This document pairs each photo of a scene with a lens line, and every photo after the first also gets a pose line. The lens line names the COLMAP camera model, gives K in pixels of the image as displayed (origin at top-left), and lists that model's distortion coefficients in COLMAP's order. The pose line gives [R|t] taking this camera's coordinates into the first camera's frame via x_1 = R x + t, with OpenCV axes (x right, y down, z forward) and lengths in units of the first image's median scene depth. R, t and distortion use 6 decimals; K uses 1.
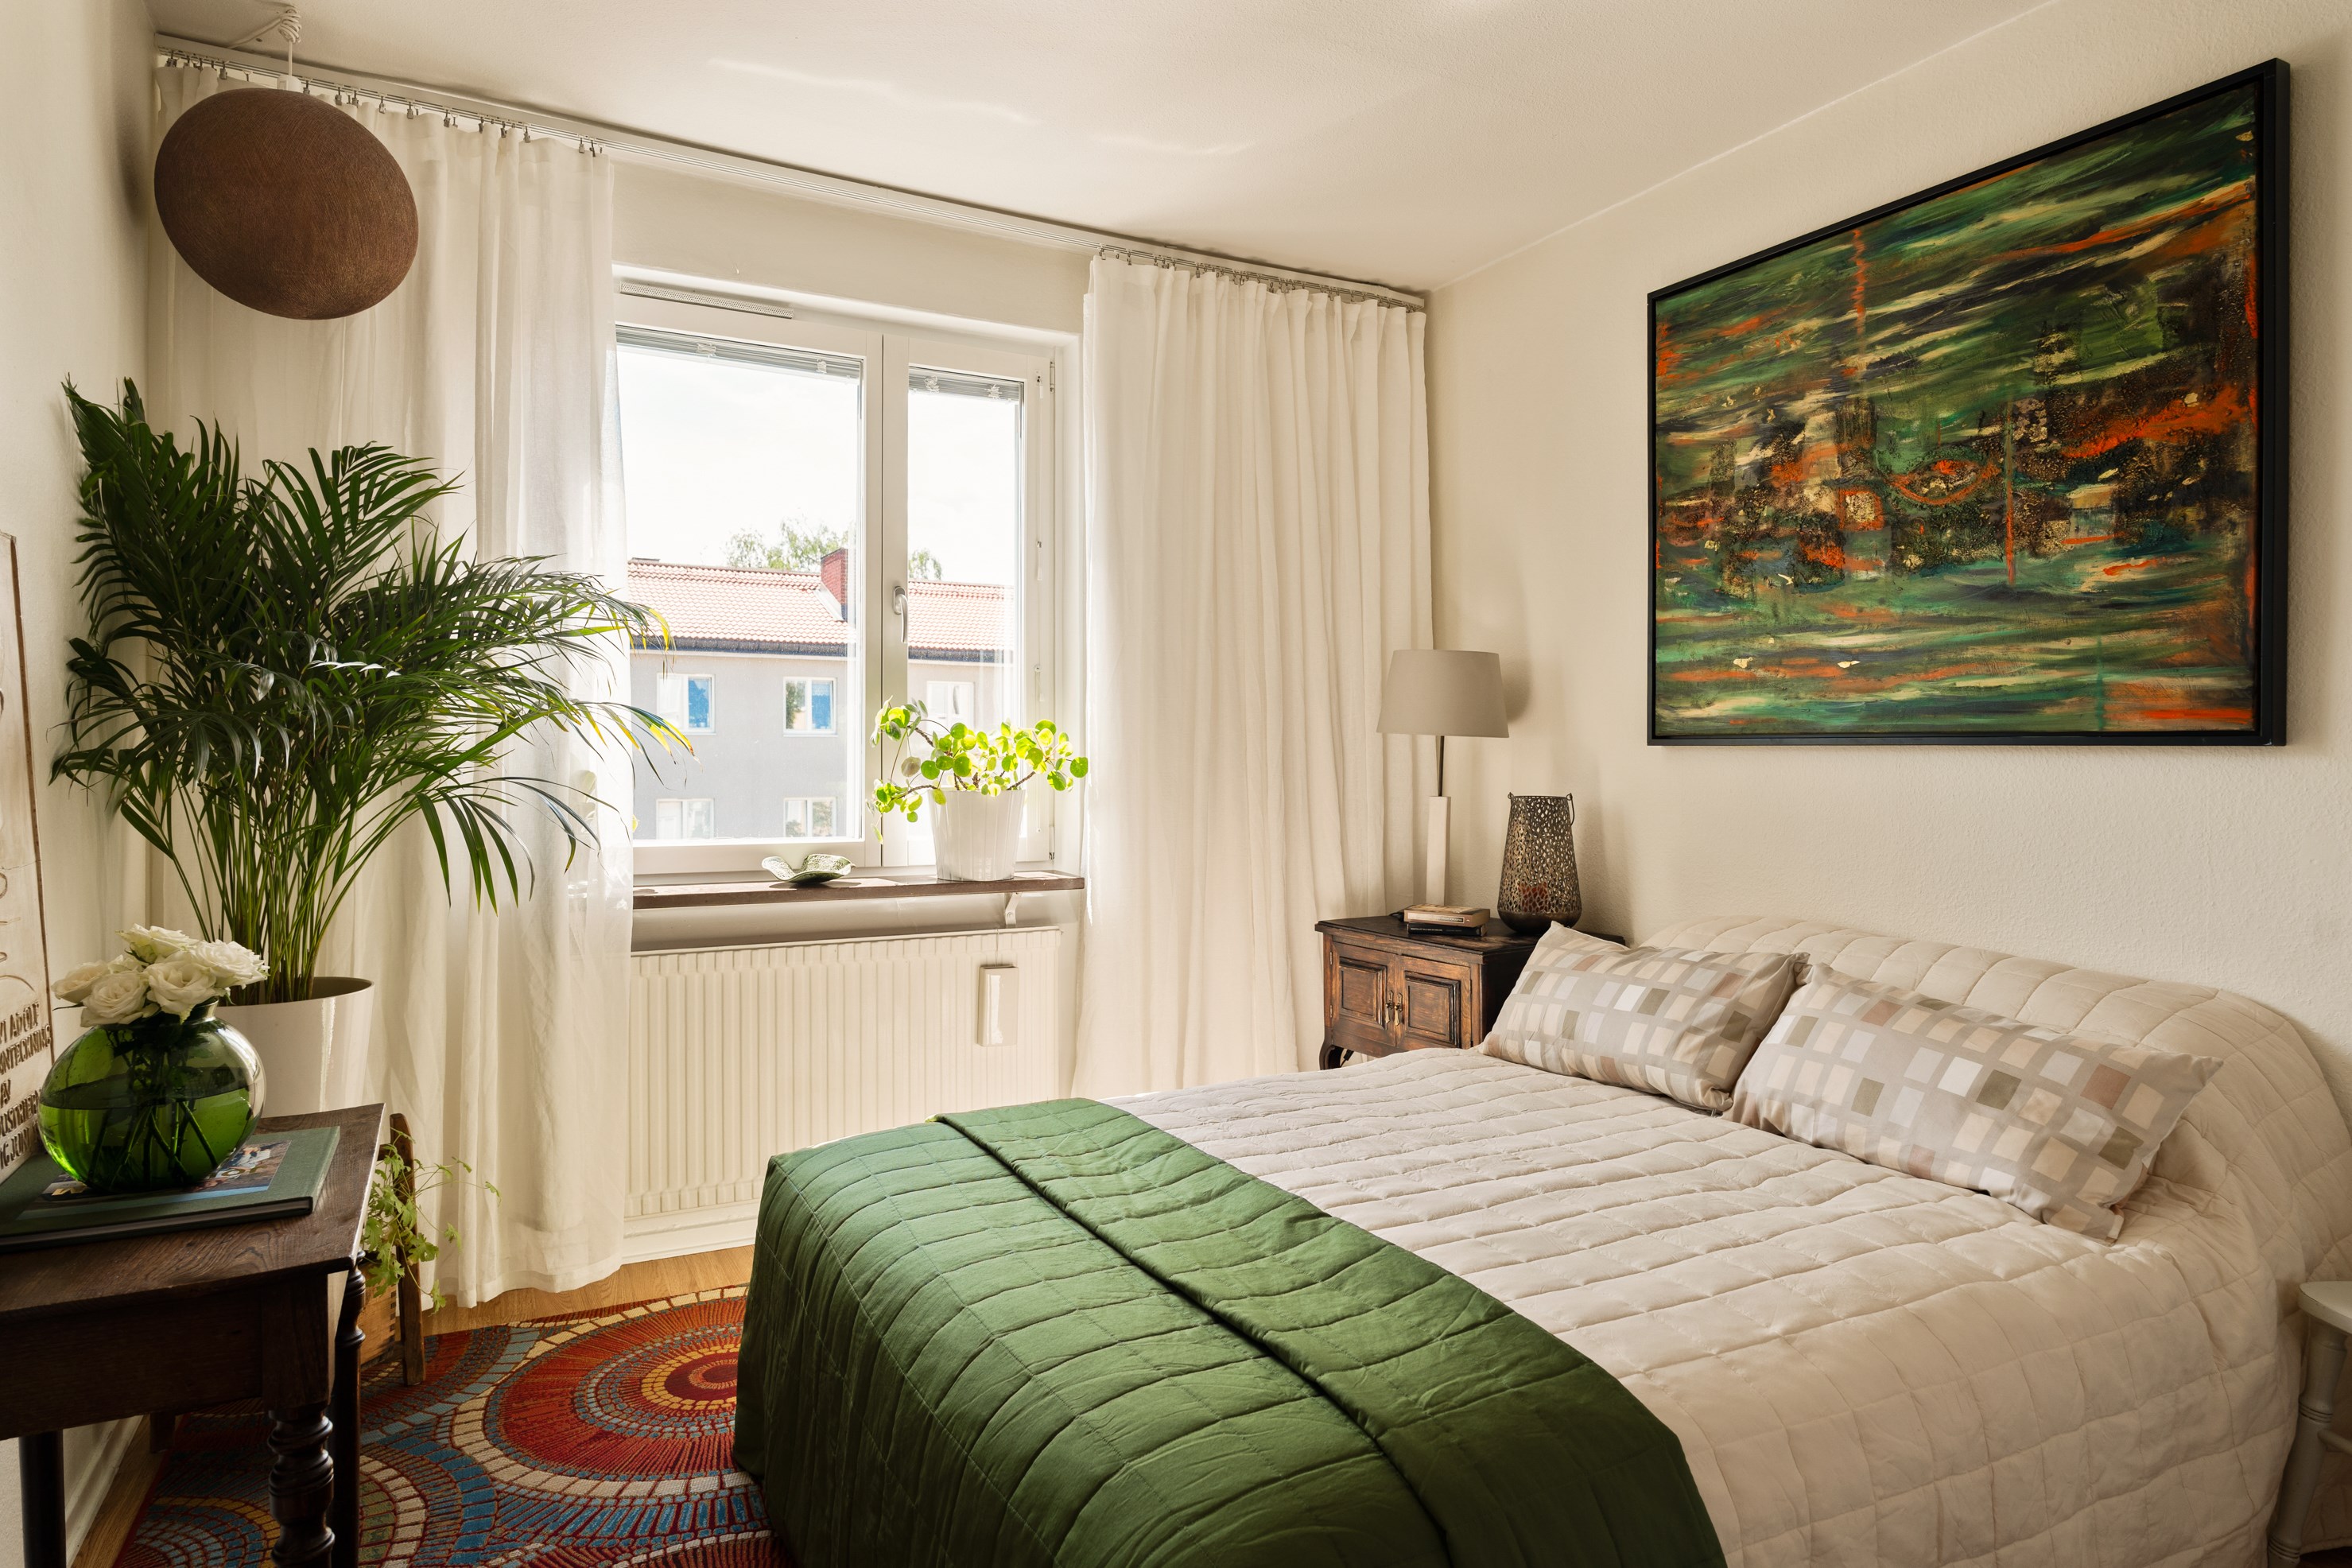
lens RADIAL K [[1310.1, 0, 1176.0], [0, 1310.1, 784.0], [0, 0, 1]] dist [-0.015747, 0.000697]
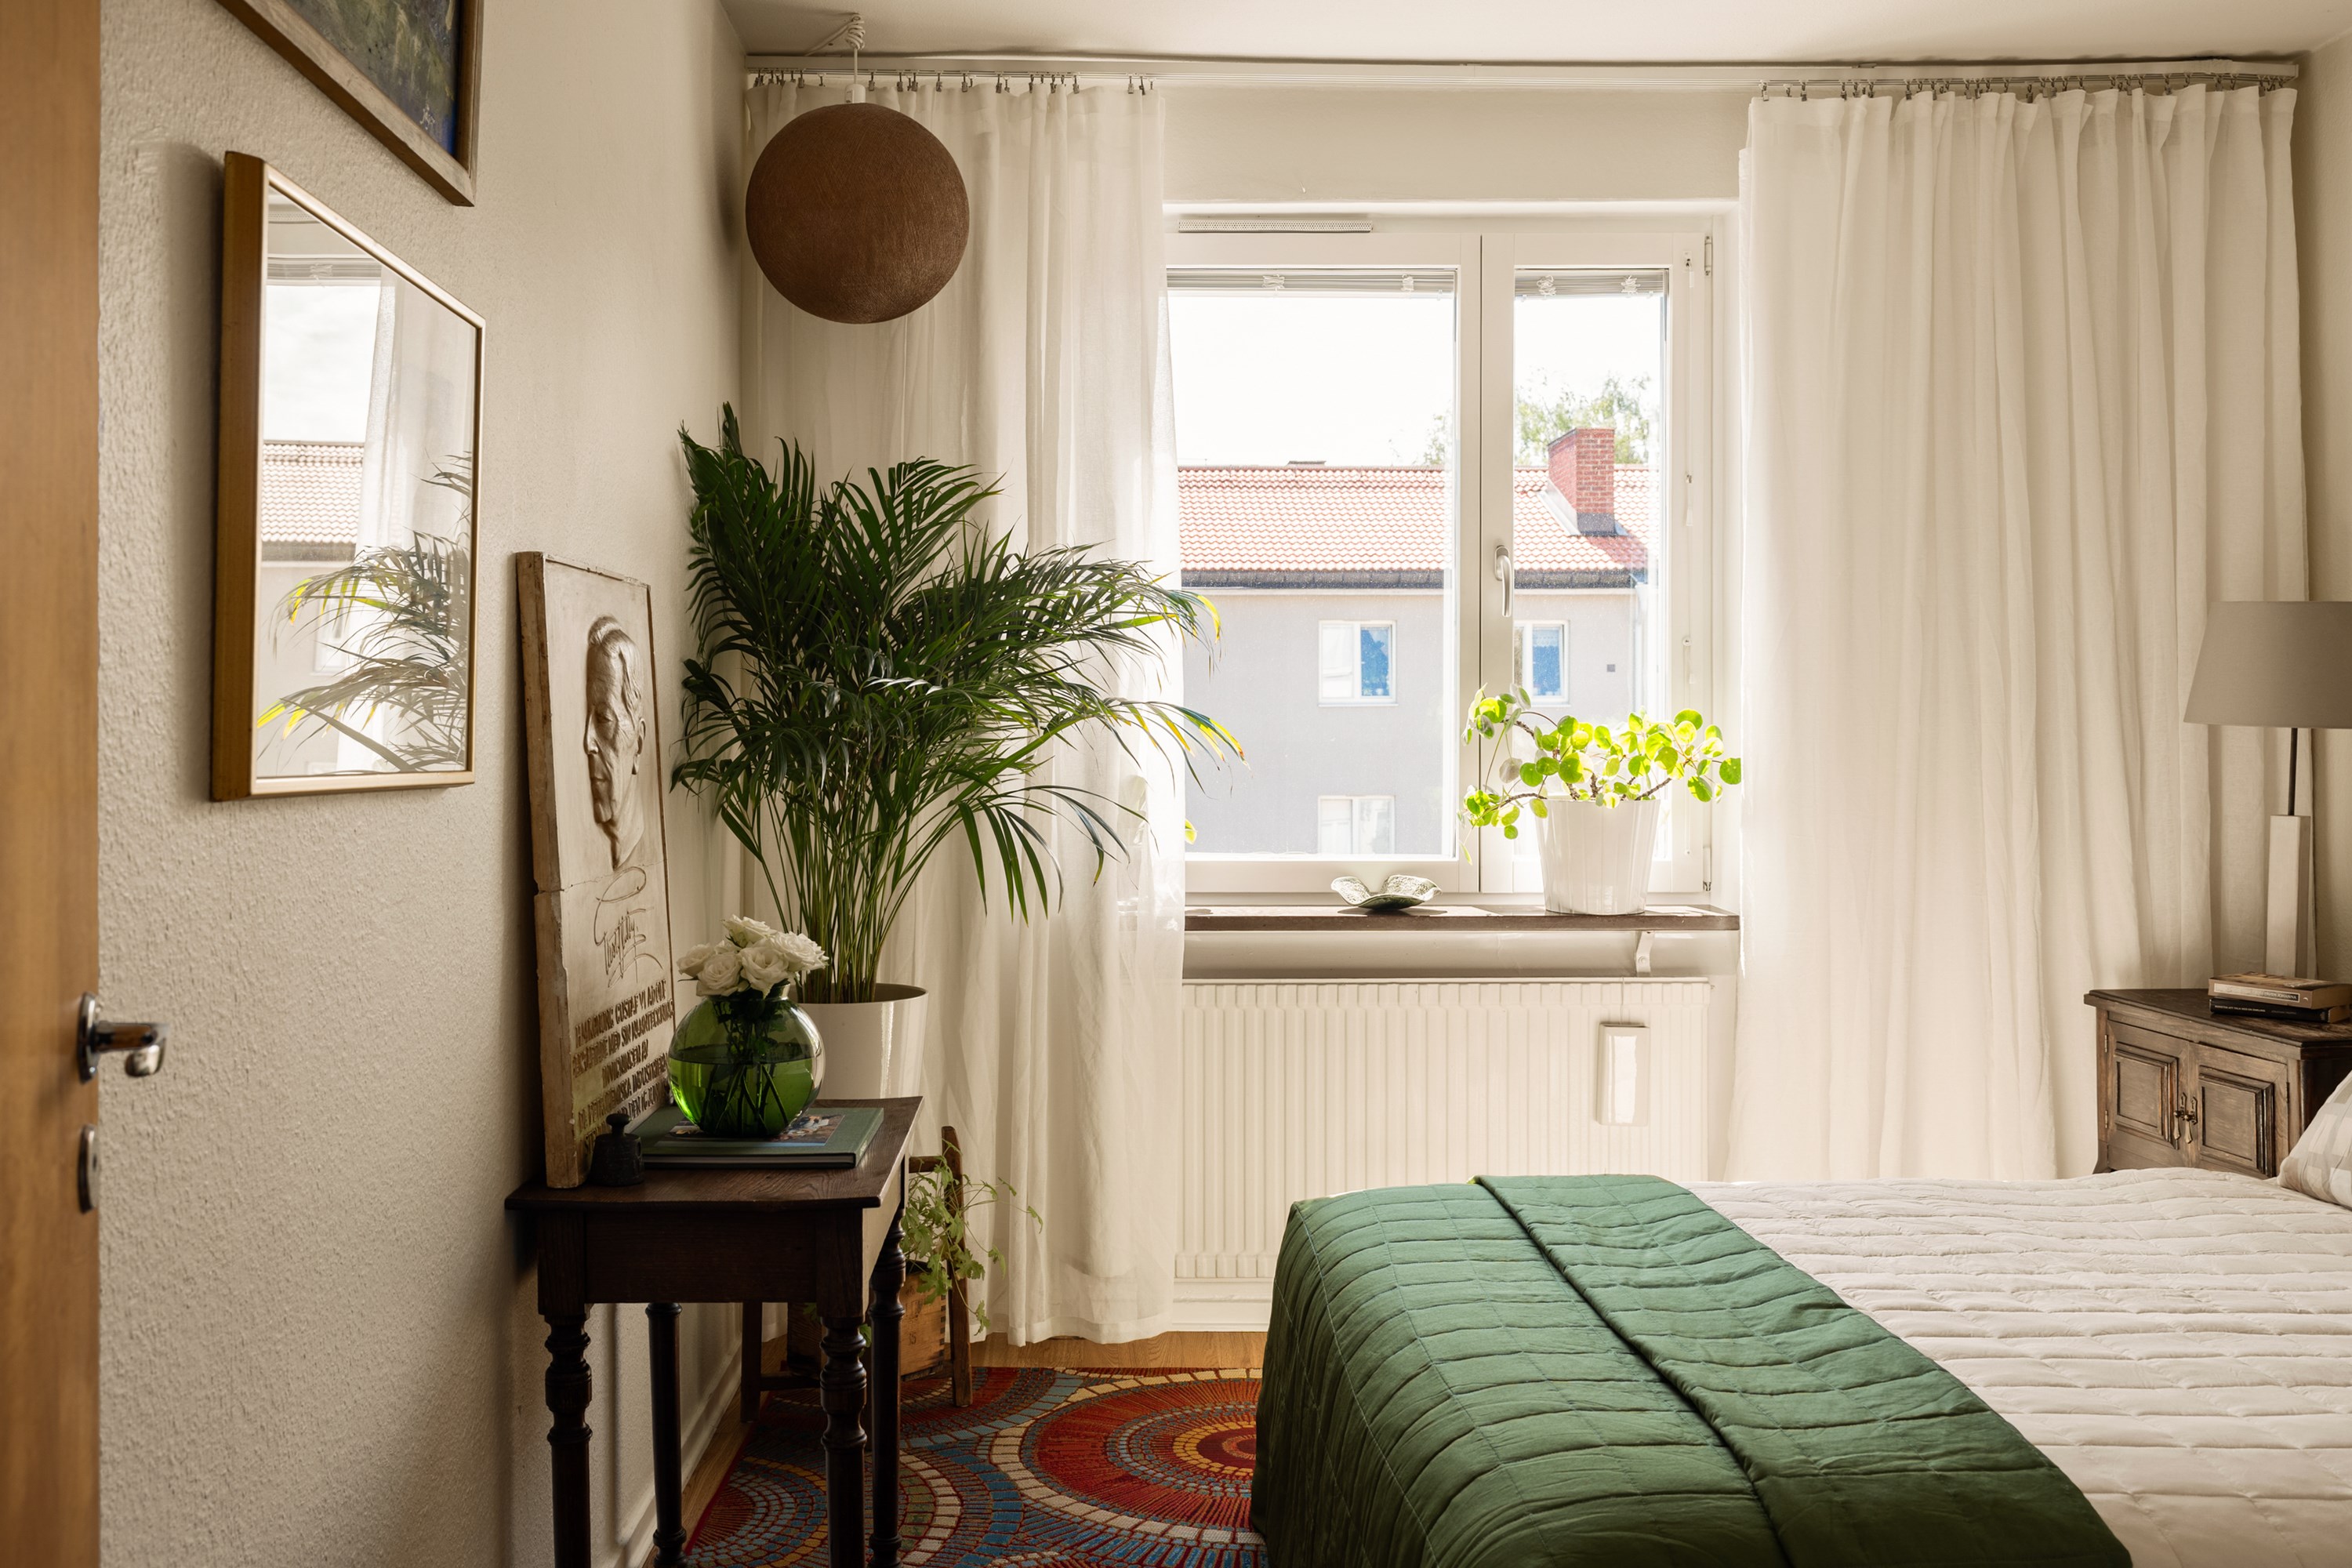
lens RADIAL K [[1957.2, 0, 1178.7], [0, 1957.2, 818.7], [0, 0, 1]] dist [-0.009283, -0.000265]
pose [[0.899869, 0.015381, -0.435888, 0.192347], [-0.006053, 0.999722, 0.022782, -0.012988], [0.436118, -0.017862, 0.899712, -0.241292]]
